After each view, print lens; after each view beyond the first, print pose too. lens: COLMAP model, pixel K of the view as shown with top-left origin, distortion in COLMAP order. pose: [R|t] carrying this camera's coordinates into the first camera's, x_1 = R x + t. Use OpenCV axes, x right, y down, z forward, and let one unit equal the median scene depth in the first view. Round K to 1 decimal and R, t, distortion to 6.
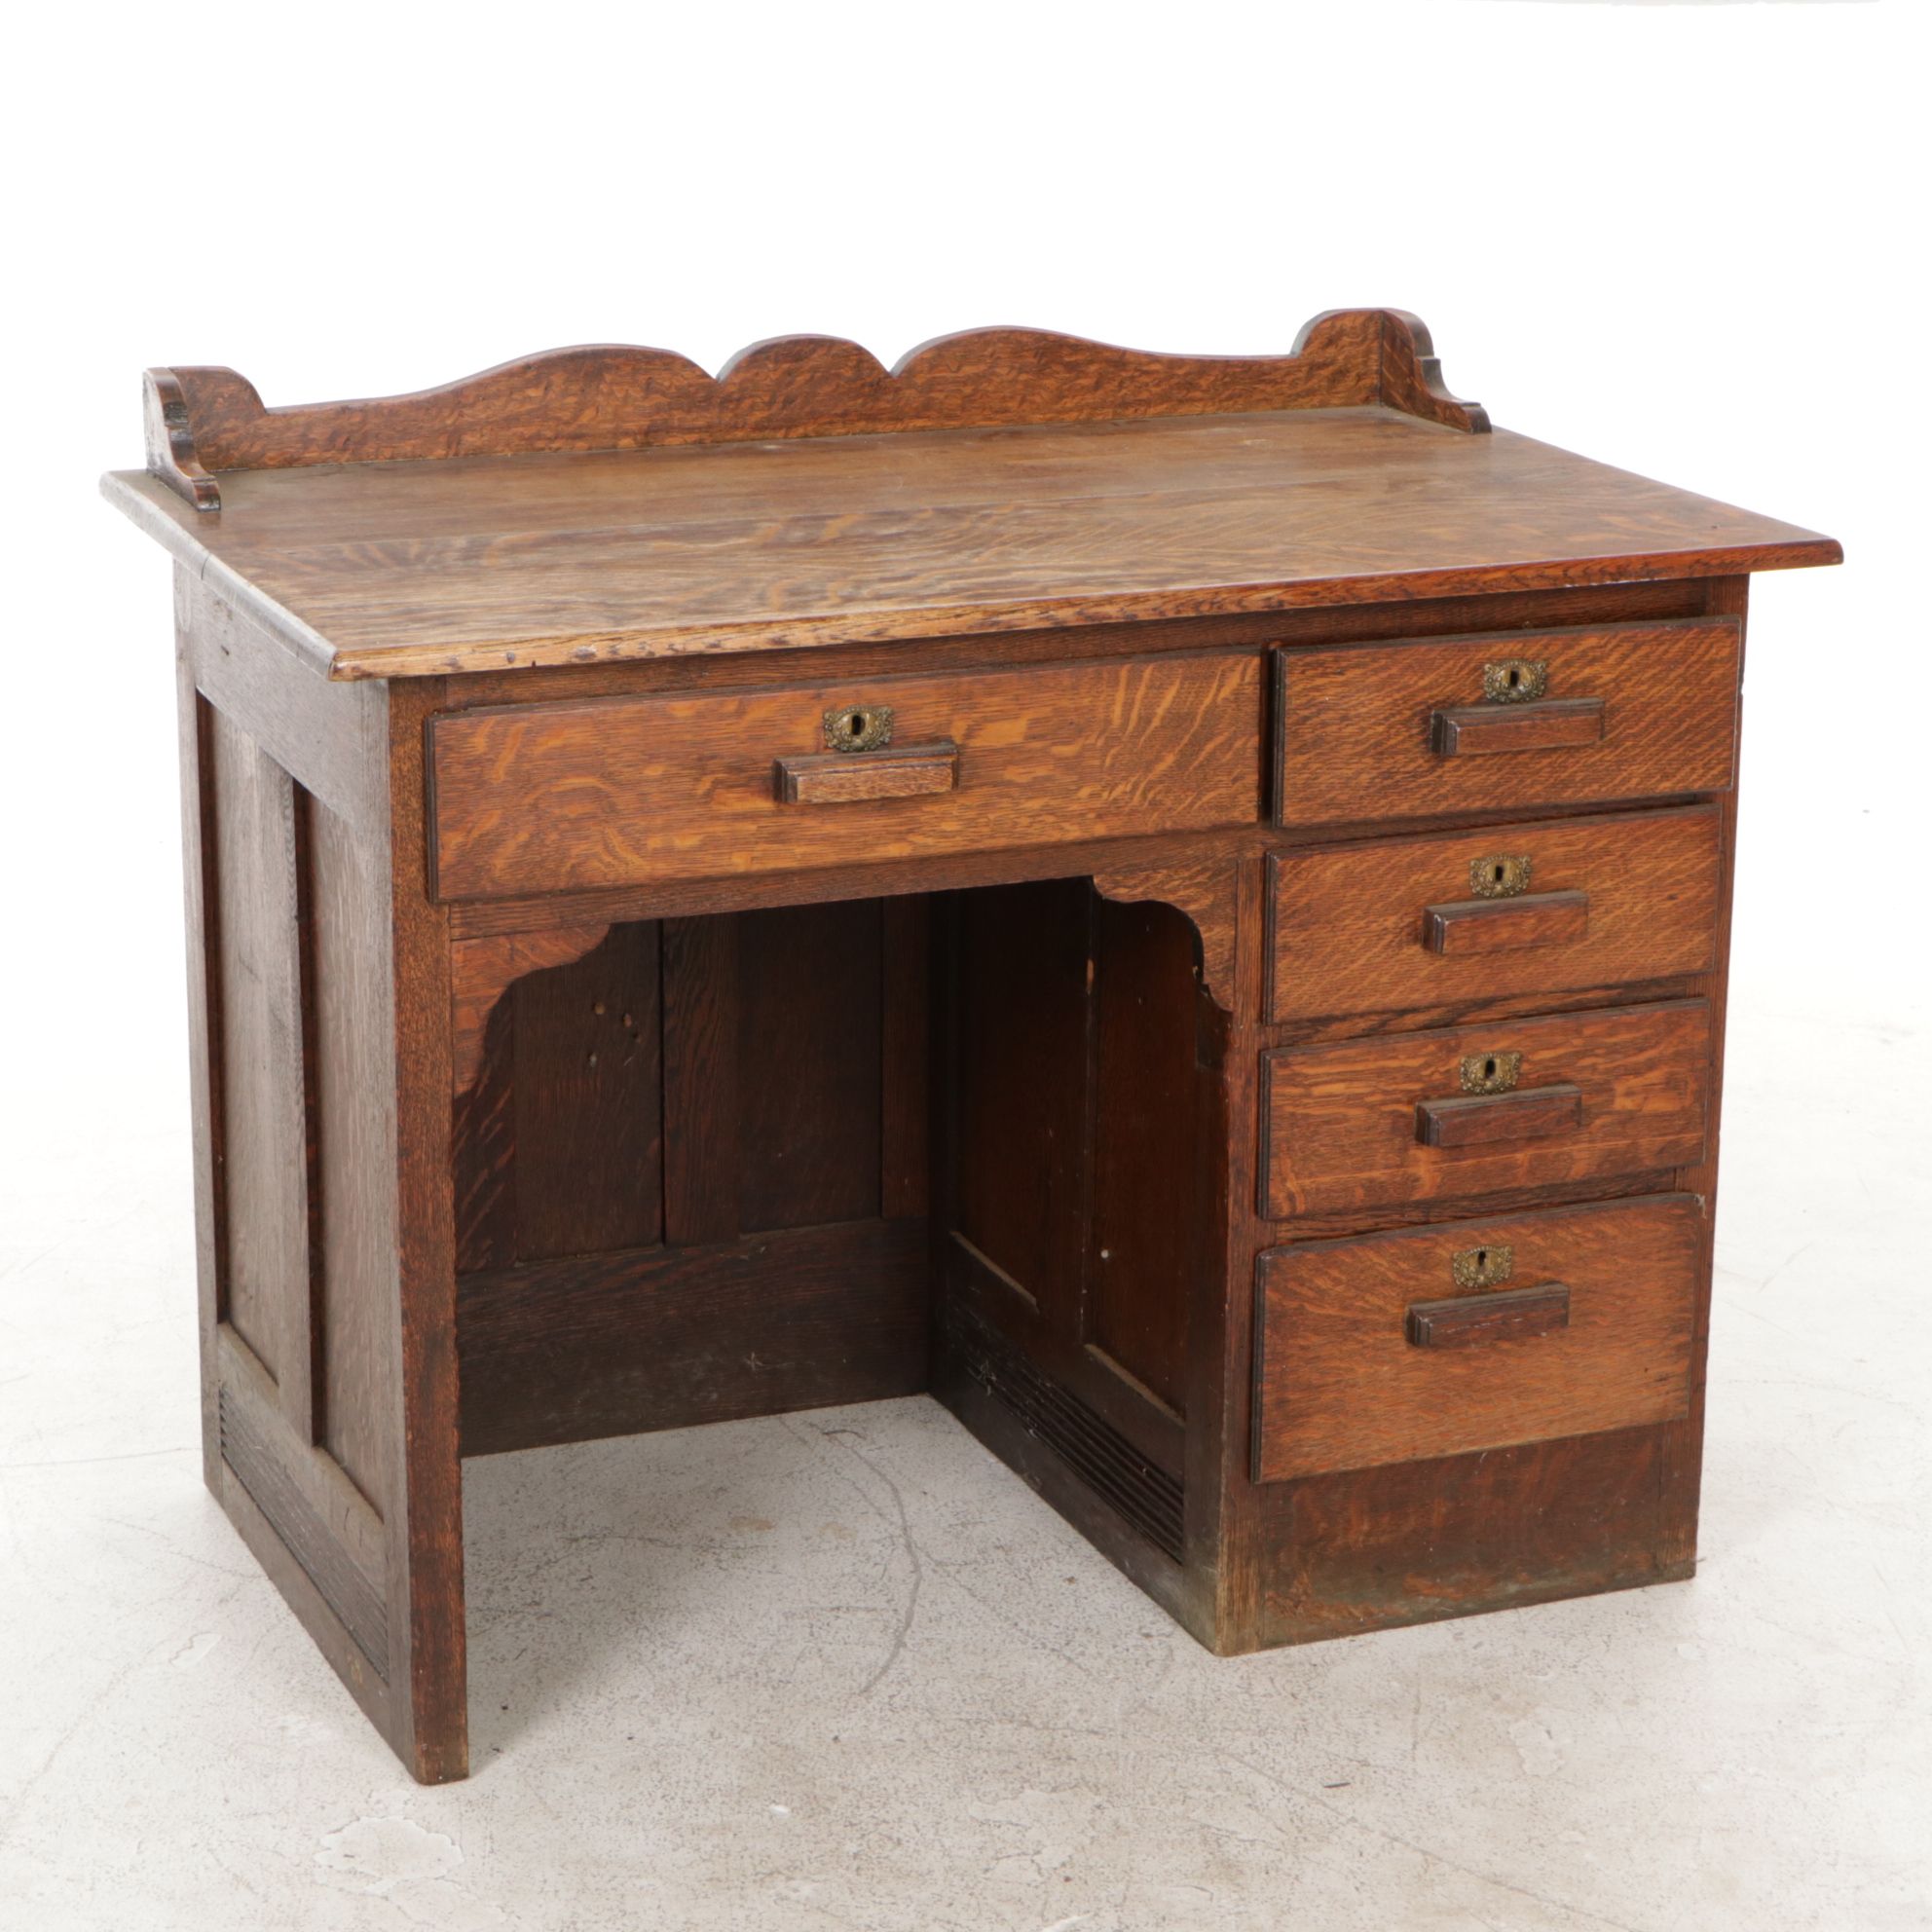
lens RADIAL K [[5038.1, 0, 966.0], [0, 5038.1, 966.0], [0, 0, 1]] dist [0.039180, -0.095357]
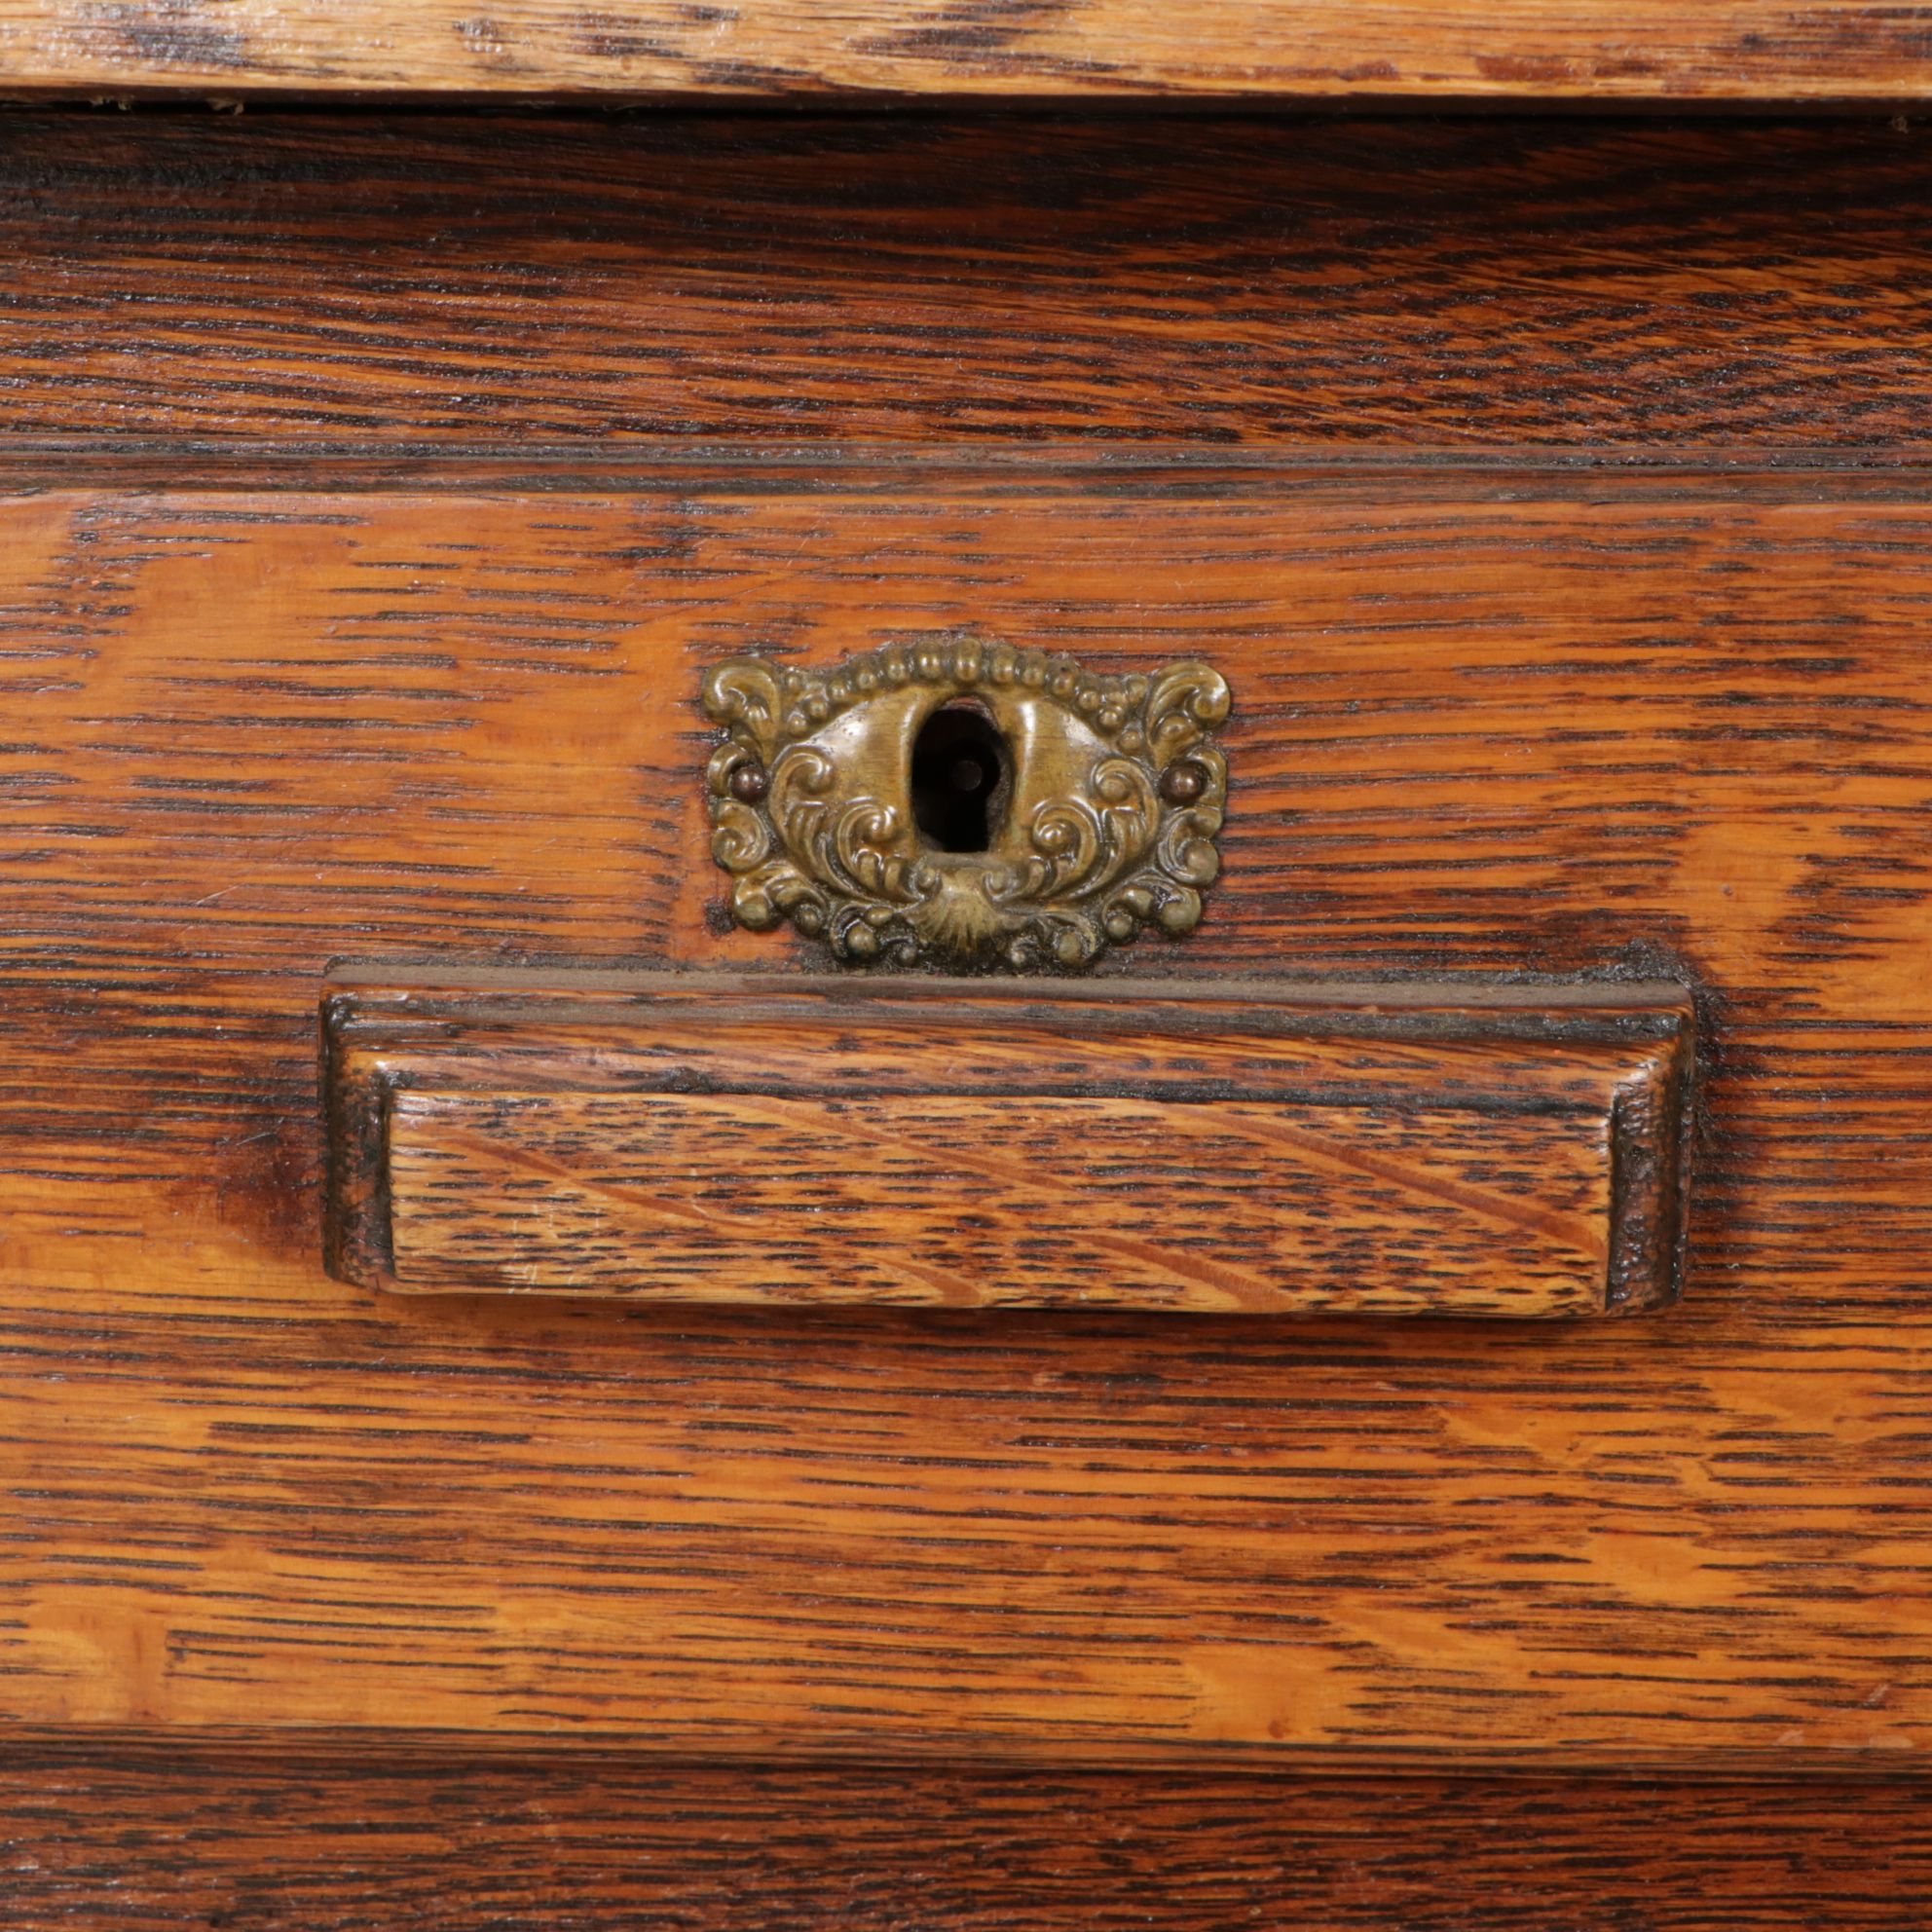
lens RADIAL K [[5038.1, 0, 966.0], [0, 5038.1, 966.0], [0, 0, 1]] dist [0.039180, -0.095357]
pose [[0.903551, 0.061047, -0.424110, 0.038767], [-0.112203, 0.988970, -0.096691, -0.029041], [0.413530, 0.134952, 0.900434, 0.873872]]
